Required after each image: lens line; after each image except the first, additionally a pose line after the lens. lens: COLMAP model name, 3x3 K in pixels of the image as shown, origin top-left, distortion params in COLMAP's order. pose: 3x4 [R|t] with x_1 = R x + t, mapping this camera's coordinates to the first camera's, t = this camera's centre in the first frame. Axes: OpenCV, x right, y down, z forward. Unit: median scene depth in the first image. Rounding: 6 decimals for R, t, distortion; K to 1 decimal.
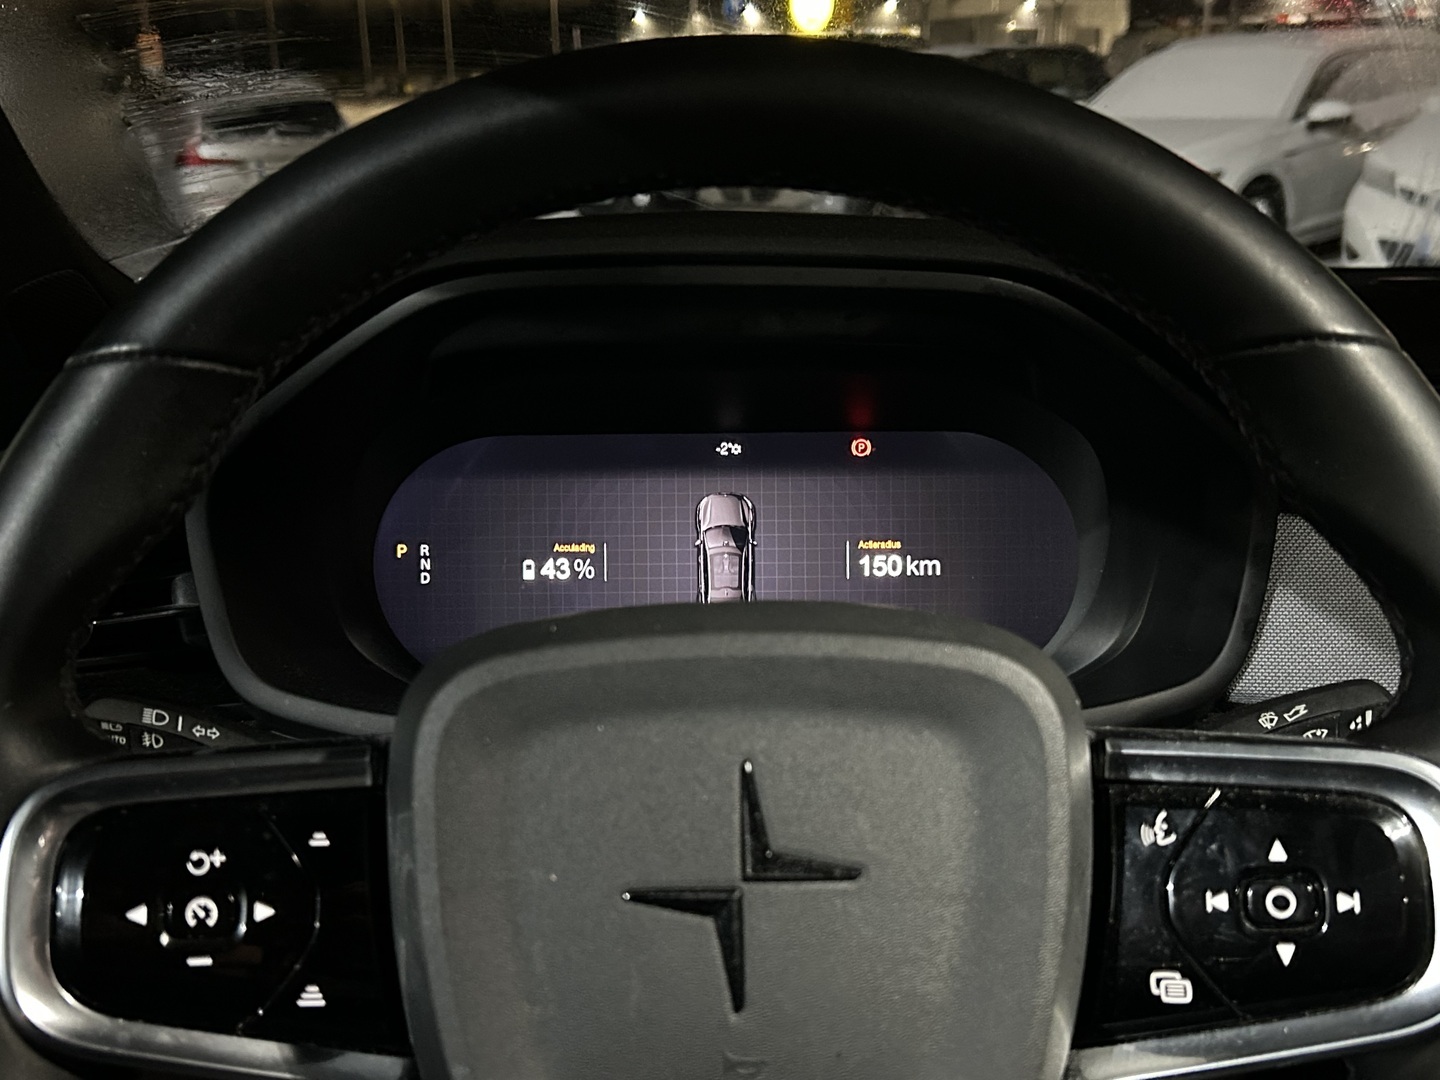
lens RADIAL K [[1530.4, 0, 717.7], [0, 1530.4, 538.5], [0, 0, 1]] dist [0.004647, 0.000000]
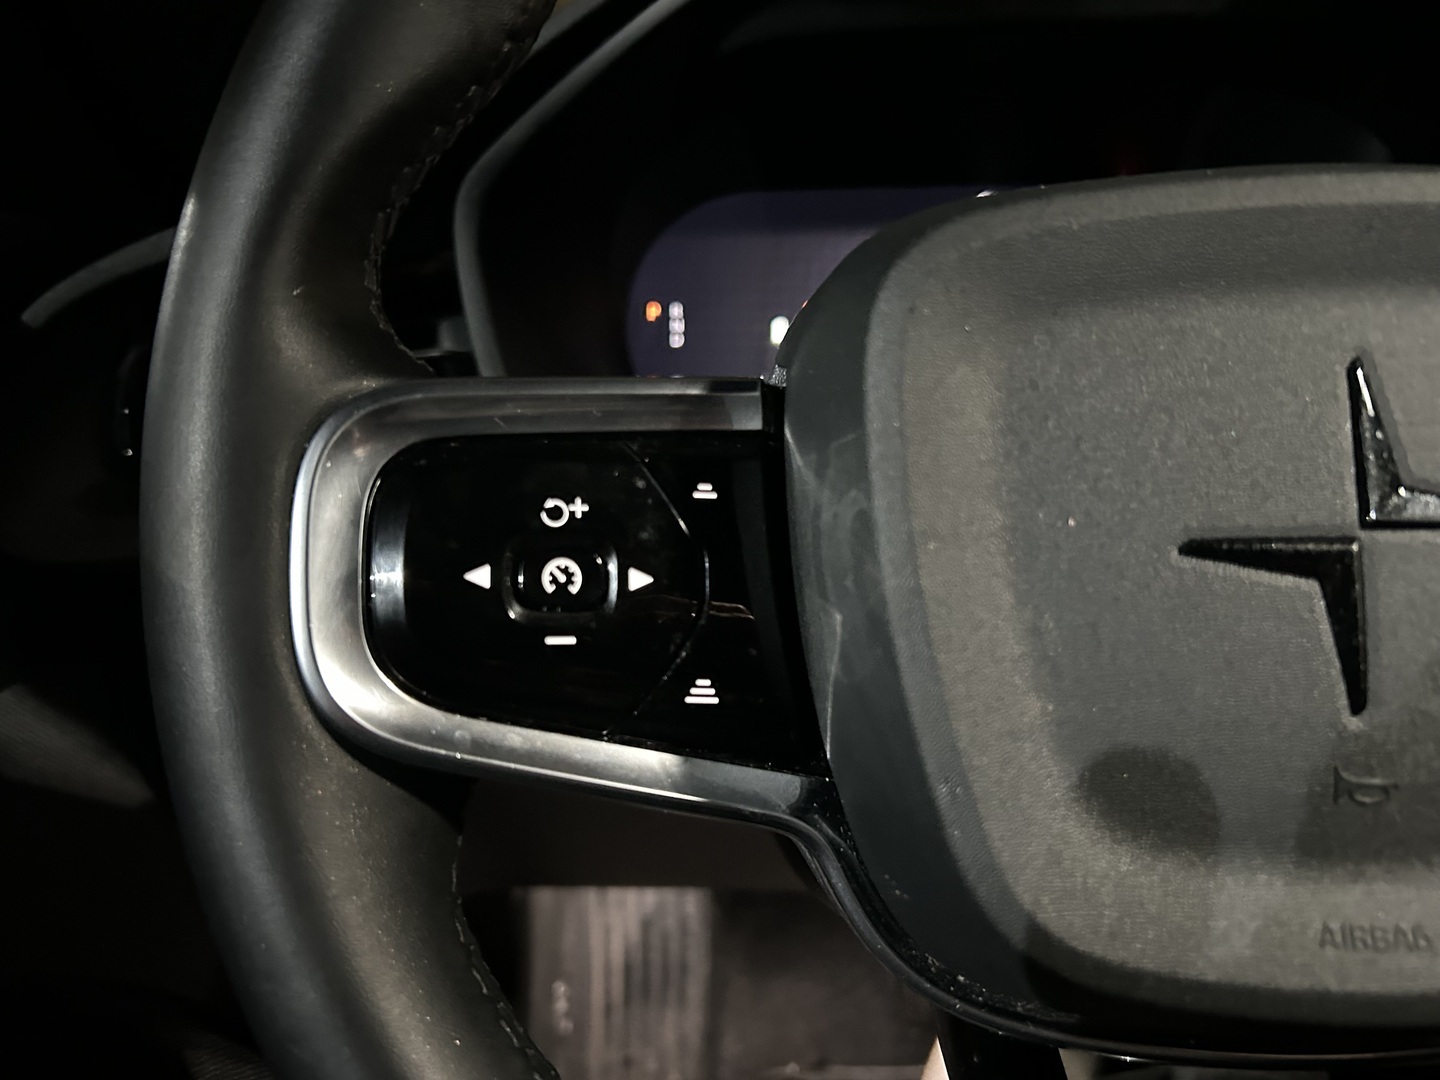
lens RADIAL K [[1146.4, 0, 720.7], [0, 1146.4, 536.7], [0, 0, 1]] dist [0.039648, -0.035613]
pose [[0.998629, 0.011489, -0.051073, -0.230613], [-0.007390, 0.996788, 0.079742, 0.179408], [0.051826, -0.079255, 0.995506, 0.447242]]
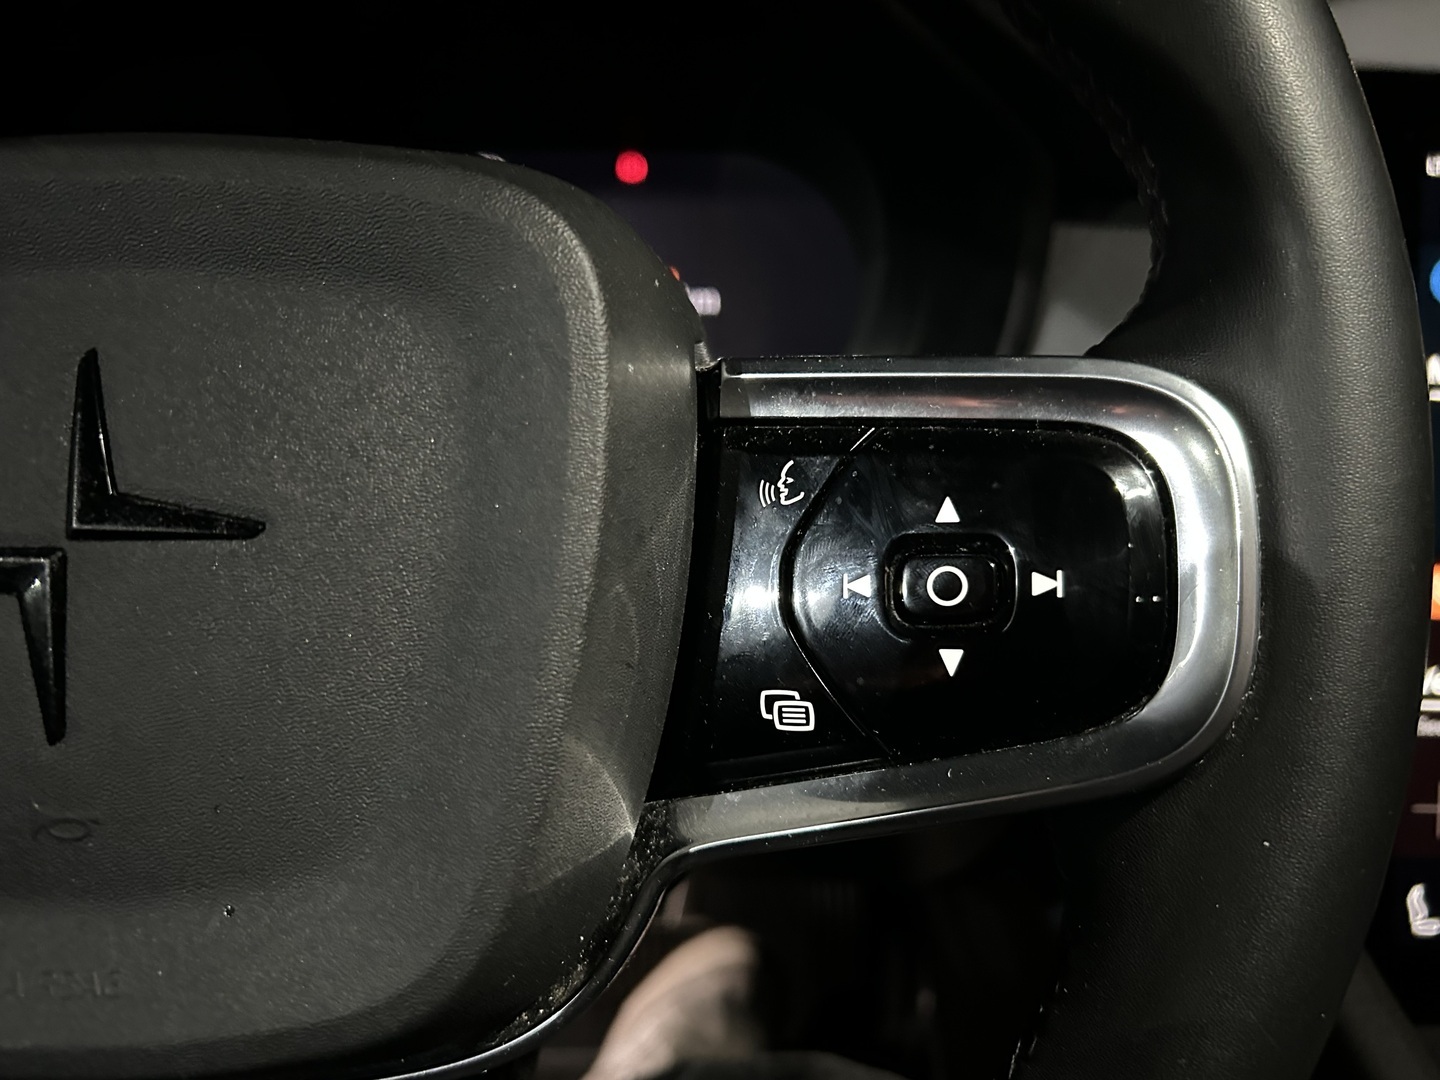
lens RADIAL K [[1146.4, 0, 719.3], [0, 1146.4, 544.6], [0, 0, 1]] dist [0.039648, -0.035613]
pose [[0.999851, 0.007962, 0.015291, 0.258310], [-0.009691, 0.993135, 0.116572, 0.161121], [-0.014258, -0.116703, 0.993064, 0.504849]]
